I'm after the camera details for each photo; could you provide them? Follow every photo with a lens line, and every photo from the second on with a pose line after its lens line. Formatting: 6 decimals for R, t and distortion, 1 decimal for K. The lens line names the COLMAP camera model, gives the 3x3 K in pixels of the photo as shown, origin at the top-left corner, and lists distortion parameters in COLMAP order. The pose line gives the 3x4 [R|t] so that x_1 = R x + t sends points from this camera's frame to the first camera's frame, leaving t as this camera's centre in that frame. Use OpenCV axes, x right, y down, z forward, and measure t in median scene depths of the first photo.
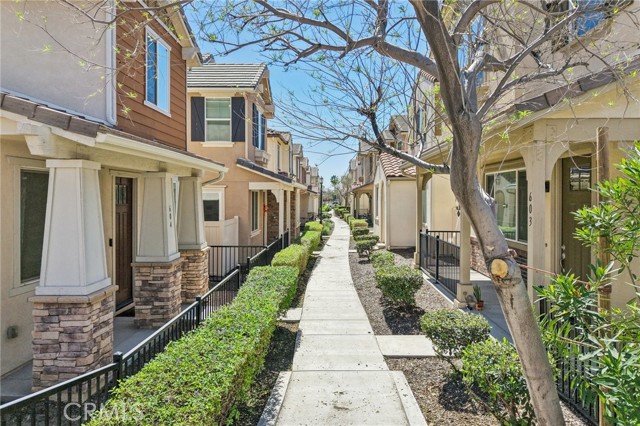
lens RADIAL K [[439.5, 0, 320.0], [0, 439.5, 213.0], [0, 0, 1]] dist [-0.024295, -0.001033]
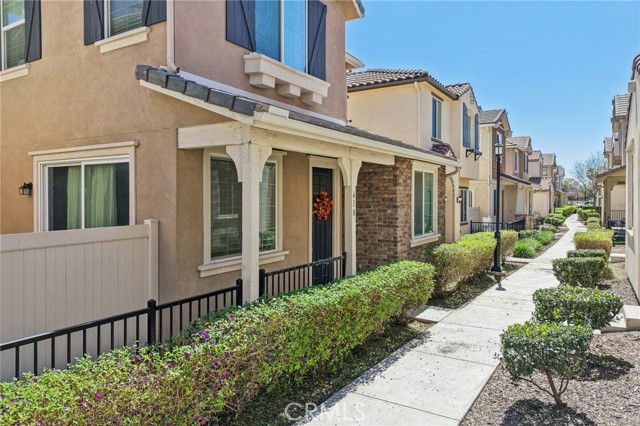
lens RADIAL K [[439.5, 0, 320.0], [0, 439.5, 213.0], [0, 0, 1]] dist [-0.024295, -0.001033]
pose [[0.864516, 0.042562, -0.500801, 0.137877], [-0.037611, 0.999093, 0.019984, -0.008671], [0.501197, 0.001559, 0.865332, 0.726951]]
